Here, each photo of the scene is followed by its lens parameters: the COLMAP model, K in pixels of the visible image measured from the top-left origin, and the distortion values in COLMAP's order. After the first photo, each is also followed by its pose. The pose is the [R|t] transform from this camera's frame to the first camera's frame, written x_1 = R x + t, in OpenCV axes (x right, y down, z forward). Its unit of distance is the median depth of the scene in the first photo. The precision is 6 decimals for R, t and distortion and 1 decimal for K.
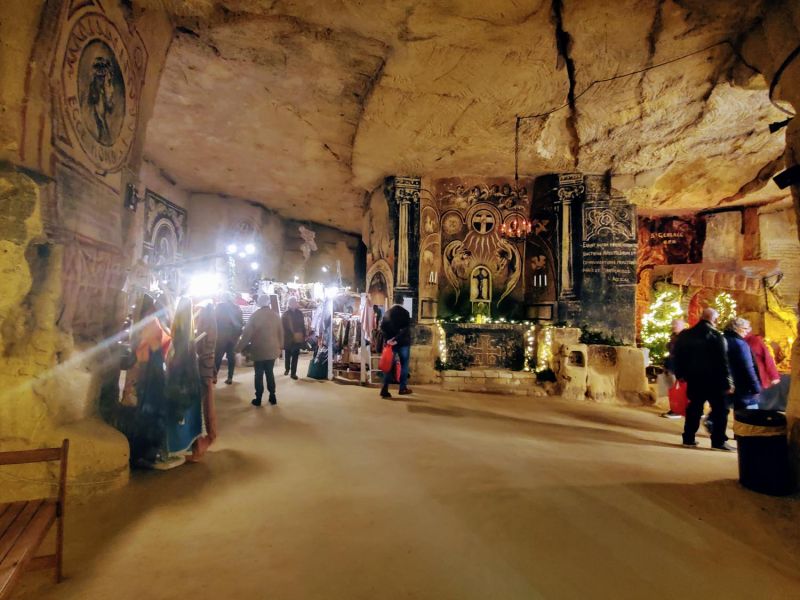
lens RADIAL K [[408.6, 0, 394.6], [0, 408.6, 303.8], [0, 0, 1]] dist [0.023054, -0.019561]
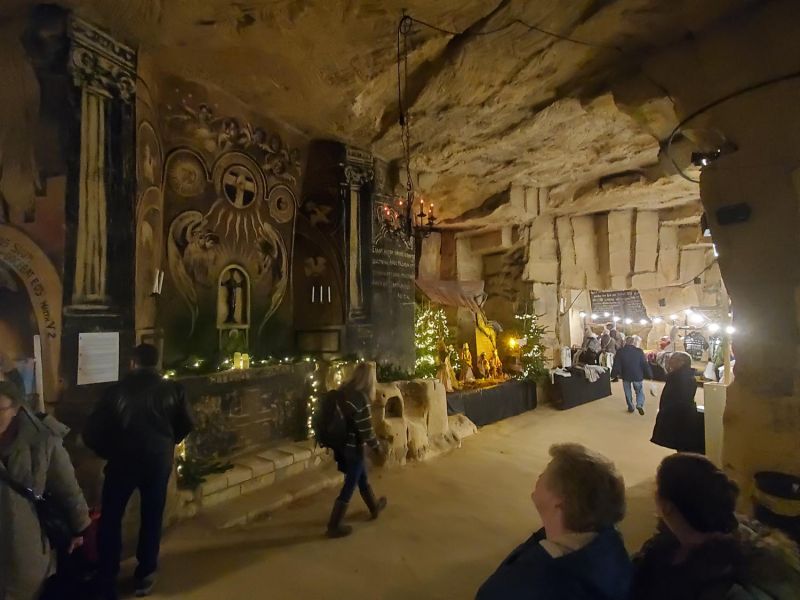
lens RADIAL K [[408.6, 0, 394.6], [0, 408.6, 303.8], [0, 0, 1]] dist [0.023054, -0.019561]
pose [[0.577372, 0.003296, 0.816474, -0.127301], [-0.011080, 0.999931, 0.003799, -0.045328], [-0.816406, -0.011240, 0.577369, 0.518143]]
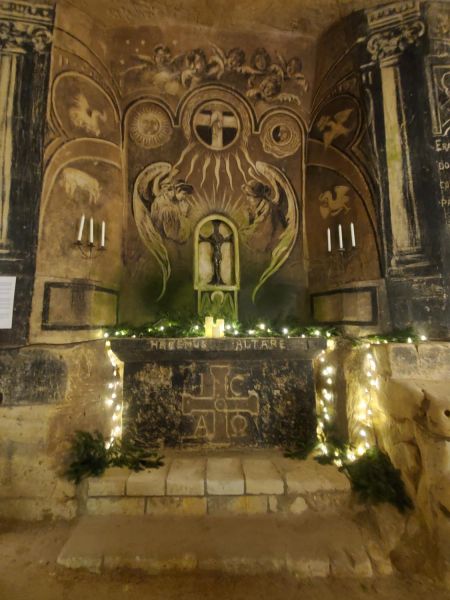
lens RADIAL K [[306.5, 0, 227.7], [0, 306.5, 293.9], [0, 0, 1]] dist [0.023054, -0.019561]
pose [[0.999043, -0.027702, 0.033844, 0.220841], [0.030400, 0.996170, -0.081986, 0.029923], [-0.031444, 0.082936, 0.996059, 0.680619]]
